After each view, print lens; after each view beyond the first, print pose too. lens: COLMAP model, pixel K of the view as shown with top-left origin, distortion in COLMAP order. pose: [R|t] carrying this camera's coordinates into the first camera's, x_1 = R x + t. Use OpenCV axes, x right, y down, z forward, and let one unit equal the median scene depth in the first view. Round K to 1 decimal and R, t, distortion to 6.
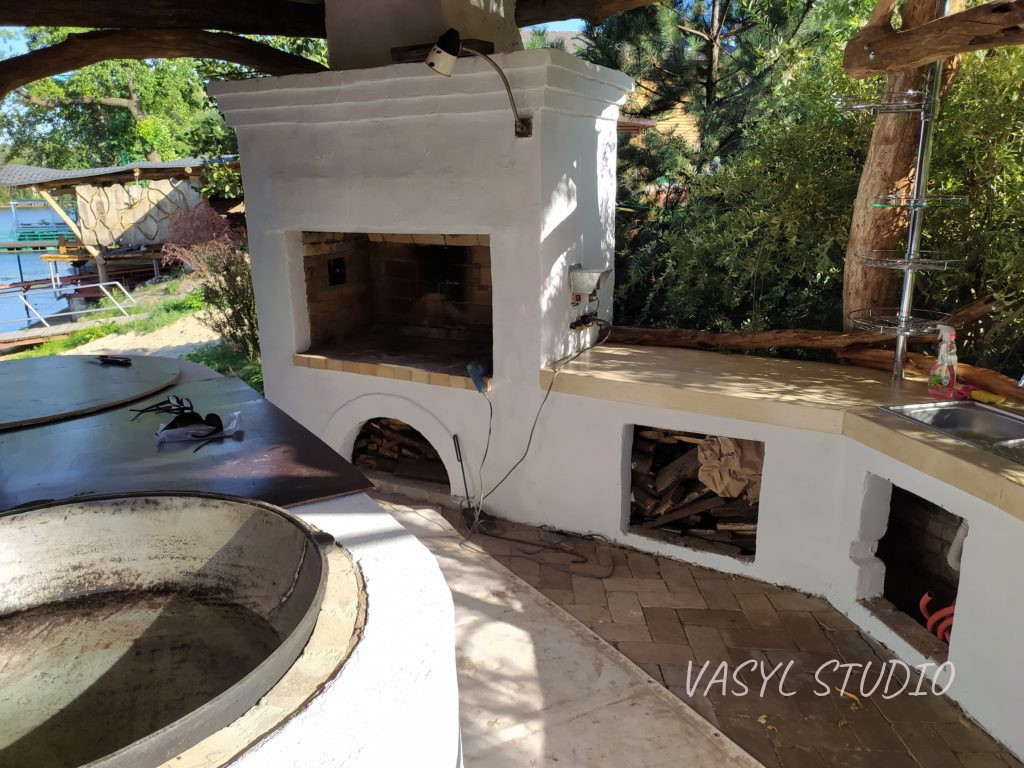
lens RADIAL K [[754.0, 0, 512.0], [0, 754.0, 384.0], [0, 0, 1]] dist [0.084874, -0.099320]
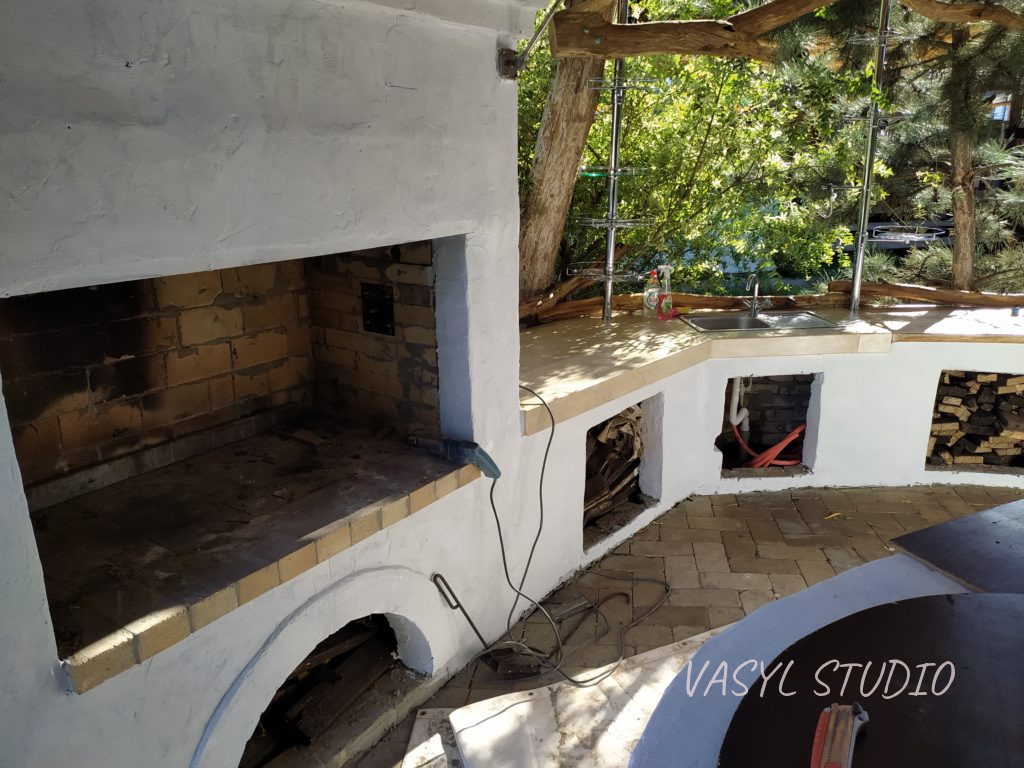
lens RADIAL K [[754.0, 0, 512.0], [0, 754.0, 384.0], [0, 0, 1]] dist [0.084874, -0.099320]
pose [[0.135166, -0.277816, 0.951077, -0.627750], [0.252678, 0.937814, 0.238032, -0.212638], [-0.958063, 0.208143, 0.196958, 0.840476]]
